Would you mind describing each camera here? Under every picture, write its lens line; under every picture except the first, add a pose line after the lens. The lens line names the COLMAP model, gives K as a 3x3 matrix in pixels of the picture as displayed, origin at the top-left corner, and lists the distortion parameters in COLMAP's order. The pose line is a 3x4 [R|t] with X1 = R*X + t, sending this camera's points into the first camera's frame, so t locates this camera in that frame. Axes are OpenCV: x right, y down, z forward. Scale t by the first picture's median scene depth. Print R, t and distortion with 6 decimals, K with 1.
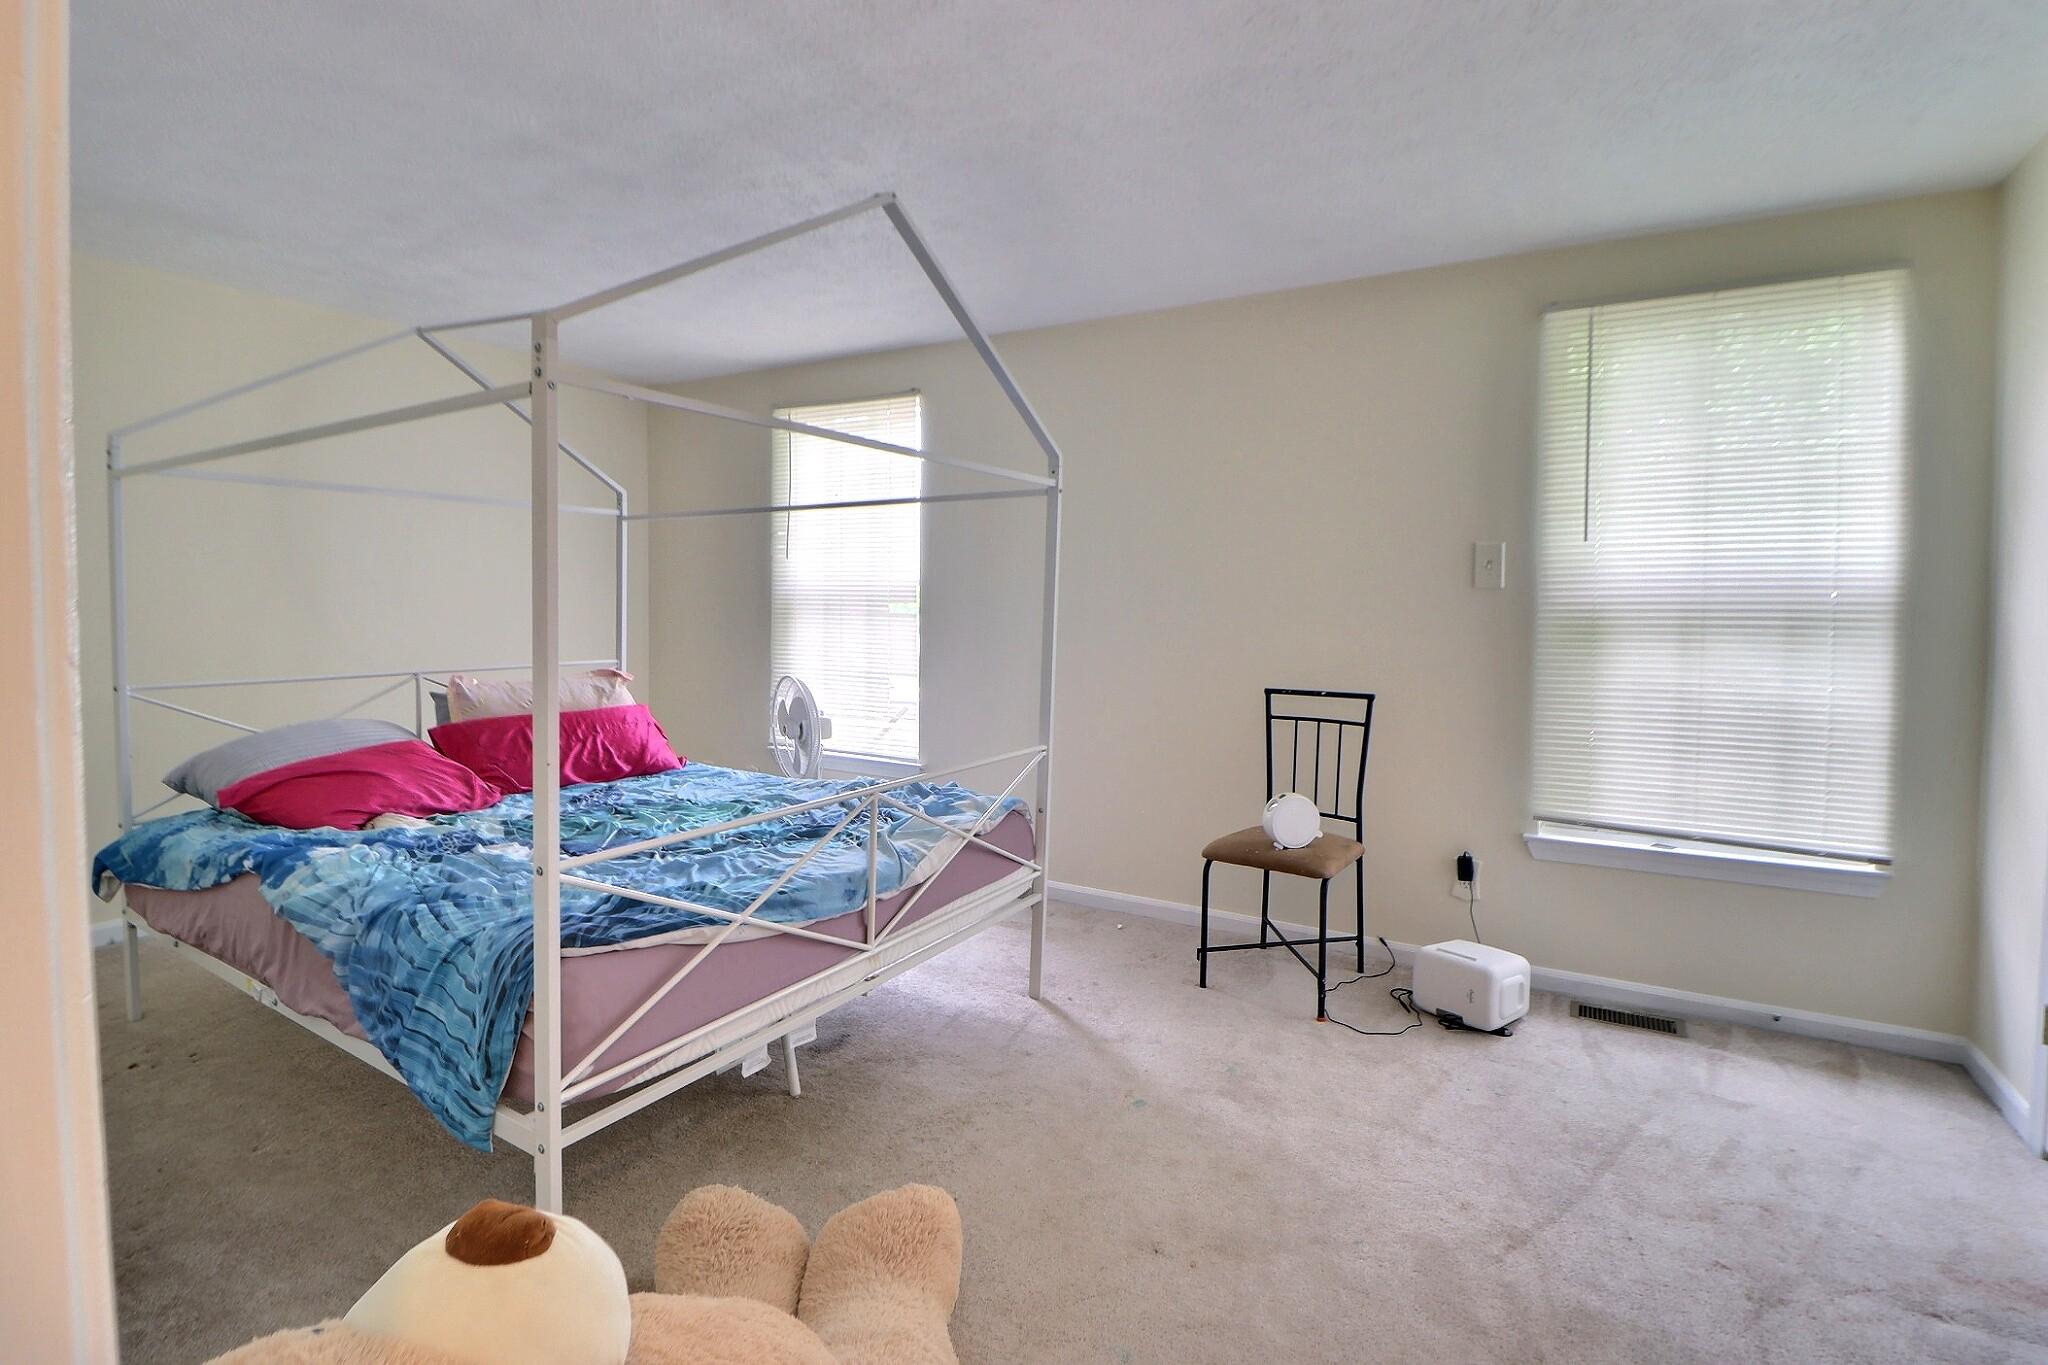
lens RADIAL K [[970.9, 0, 1028.8], [0, 970.9, 647.9], [0, 0, 1]] dist [-0.001961, -0.010846]
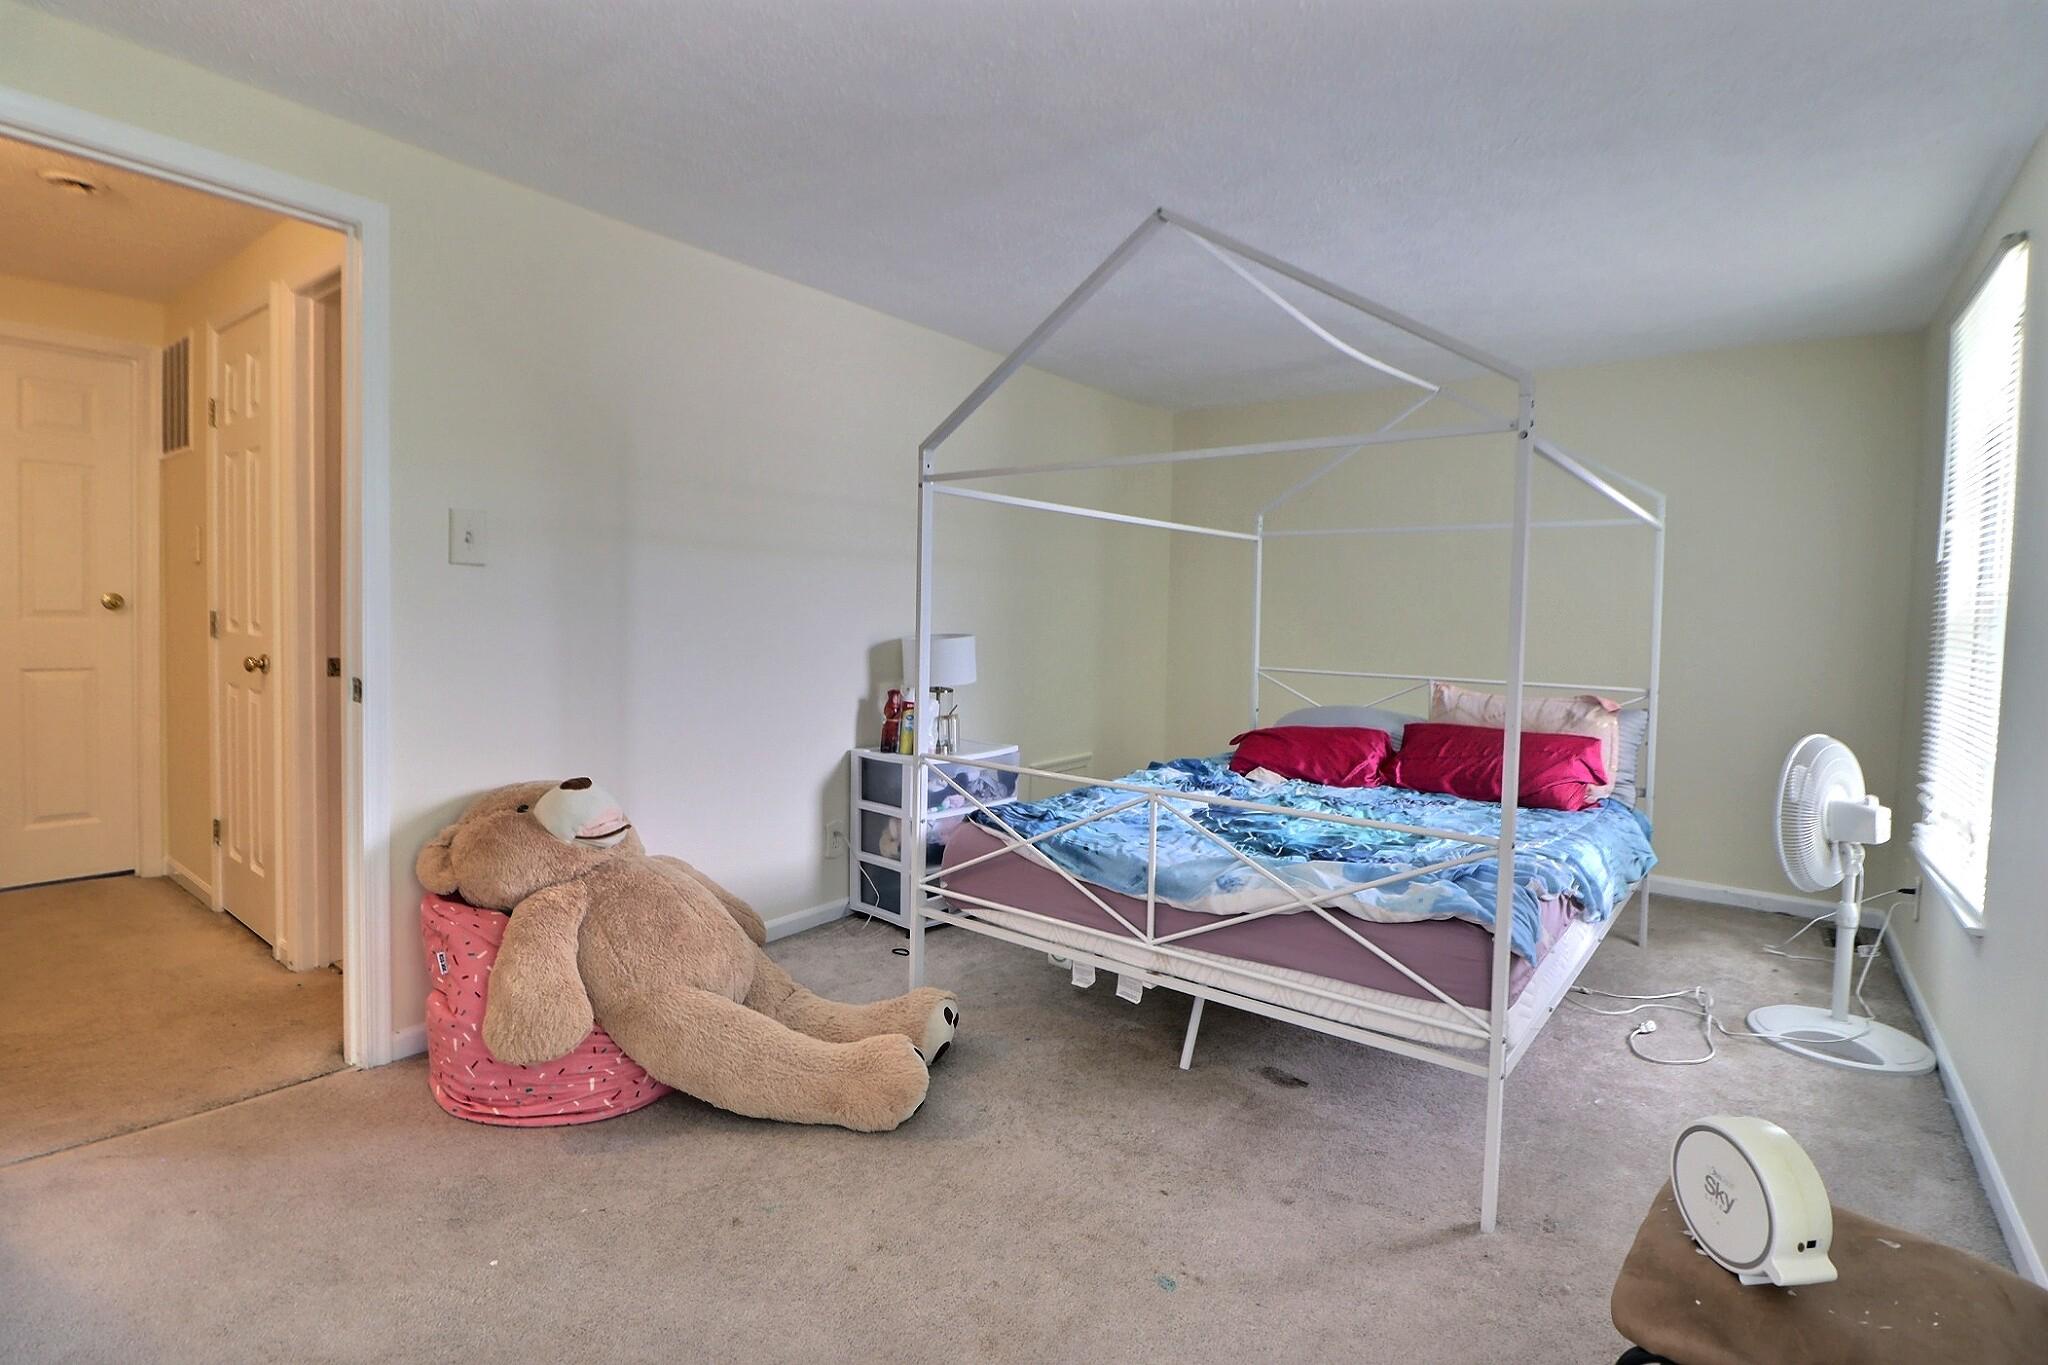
lens RADIAL K [[970.9, 0, 1028.8], [0, 970.9, 647.9], [0, 0, 1]] dist [-0.001961, -0.010846]
pose [[-0.139543, 0.029954, -0.989763, 0.937690], [-0.059898, 0.997457, 0.038632, -0.042201], [0.988403, 0.064675, -0.137394, 1.058632]]
